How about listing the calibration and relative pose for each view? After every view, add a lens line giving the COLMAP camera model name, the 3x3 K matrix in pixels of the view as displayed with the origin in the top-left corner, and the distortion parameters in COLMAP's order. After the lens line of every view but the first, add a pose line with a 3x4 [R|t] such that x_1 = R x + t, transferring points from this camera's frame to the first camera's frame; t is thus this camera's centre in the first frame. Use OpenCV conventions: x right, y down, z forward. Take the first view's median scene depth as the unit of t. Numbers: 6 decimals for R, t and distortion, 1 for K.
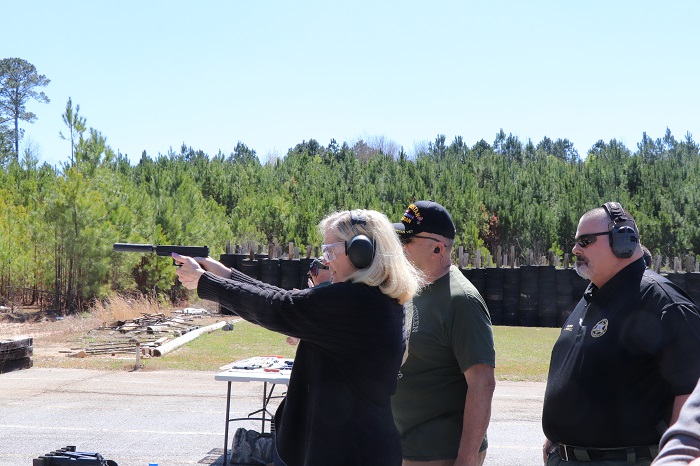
lens RADIAL K [[959.5, 0, 351.2], [0, 959.5, 240.2], [0, 0, 1]] dist [0.097559, 0.000000]
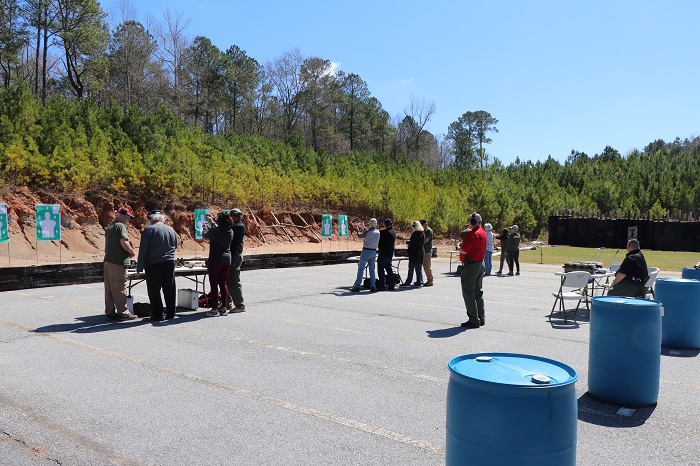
lens RADIAL K [[562.7, 0, 346.0], [0, 562.7, 233.4], [0, 0, 1]] dist [0.001519, 0.001209]
pose [[0.833228, 0.004708, -0.552909, 0.150077], [0.023424, 0.998766, 0.043804, -0.009952], [0.552433, -0.049450, 0.832089, -0.229692]]
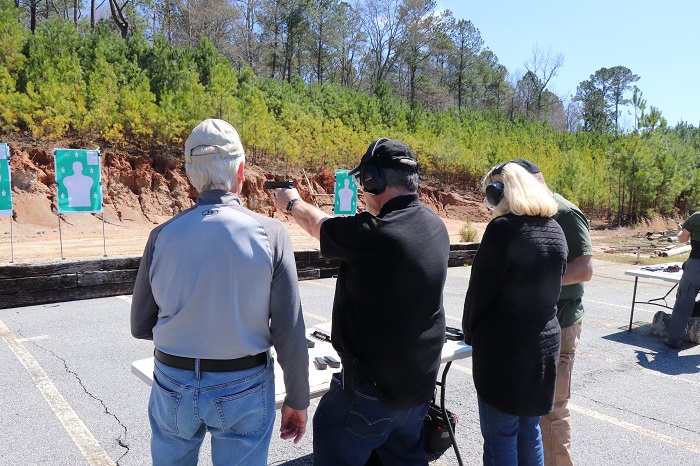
lens RADIAL K [[562.7, 0, 348.8], [0, 562.7, 236.3], [0, 0, 1]] dist [0.001519, 0.001209]
pose [[0.712004, 0.064301, -0.699225, 0.027597], [0.005887, 0.995217, 0.097515, -0.000066], [0.702151, -0.073548, 0.708219, 0.015491]]
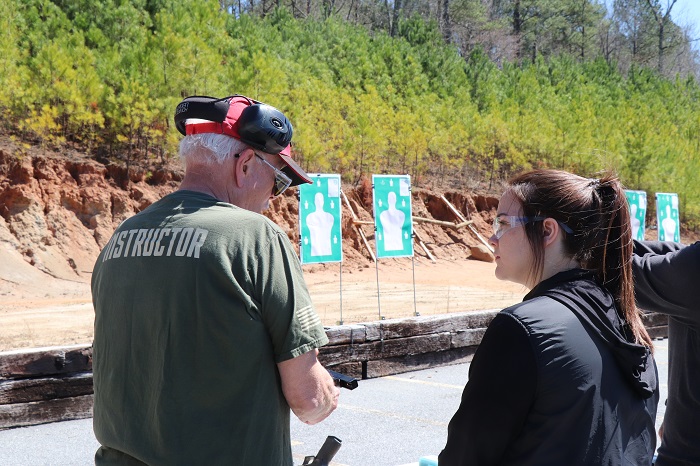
lens RADIAL K [[1115.2, 0, 347.3], [0, 1115.2, 236.5], [0, 0, 1]] dist [0.134171, 0.000000]
pose [[0.768113, 0.010255, -0.640232, 0.005793], [0.021926, 0.998864, 0.042304, -0.007736], [0.639939, -0.046532, 0.767016, -0.140055]]
